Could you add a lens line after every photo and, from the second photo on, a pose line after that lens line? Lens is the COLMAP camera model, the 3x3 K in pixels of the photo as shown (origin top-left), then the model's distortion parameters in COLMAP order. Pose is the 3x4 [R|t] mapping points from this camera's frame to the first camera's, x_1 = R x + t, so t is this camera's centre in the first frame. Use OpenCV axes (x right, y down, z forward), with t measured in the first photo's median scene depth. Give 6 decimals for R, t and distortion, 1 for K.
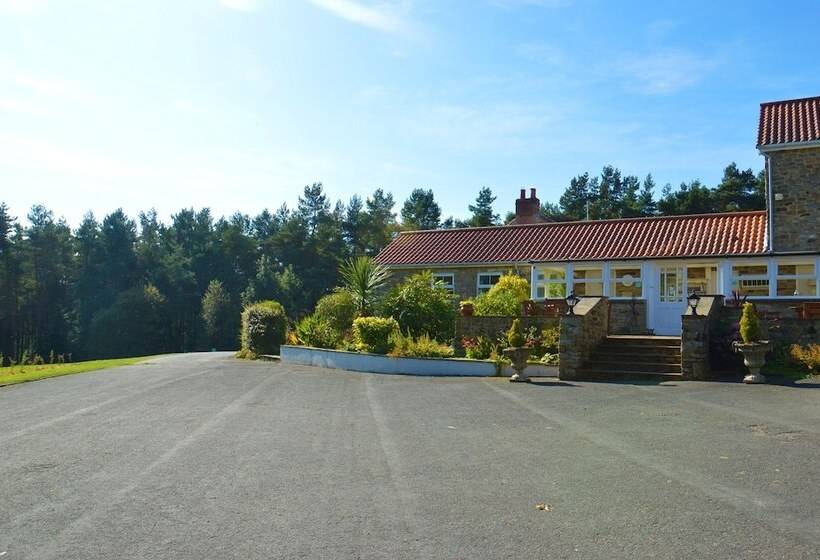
lens RADIAL K [[667.9, 0, 410.0], [0, 667.9, 280.0], [0, 0, 1]] dist [-0.159045, 0.111589]
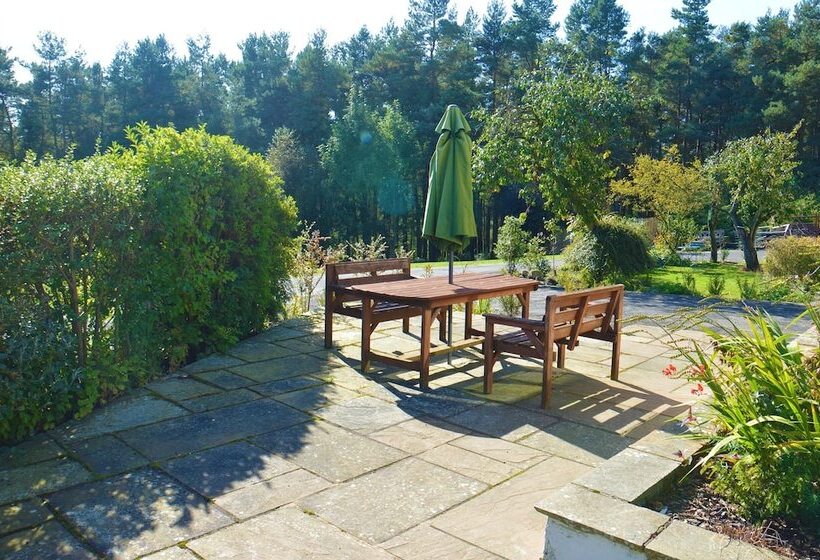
lens RADIAL K [[667.9, 0, 410.0], [0, 667.9, 280.0], [0, 0, 1]] dist [-0.159045, 0.111589]
pose [[0.982065, 0.024689, -0.186917, -0.038347], [0.013912, 0.979197, 0.202433, 0.015433], [0.188027, -0.201403, 0.961292, 0.311659]]
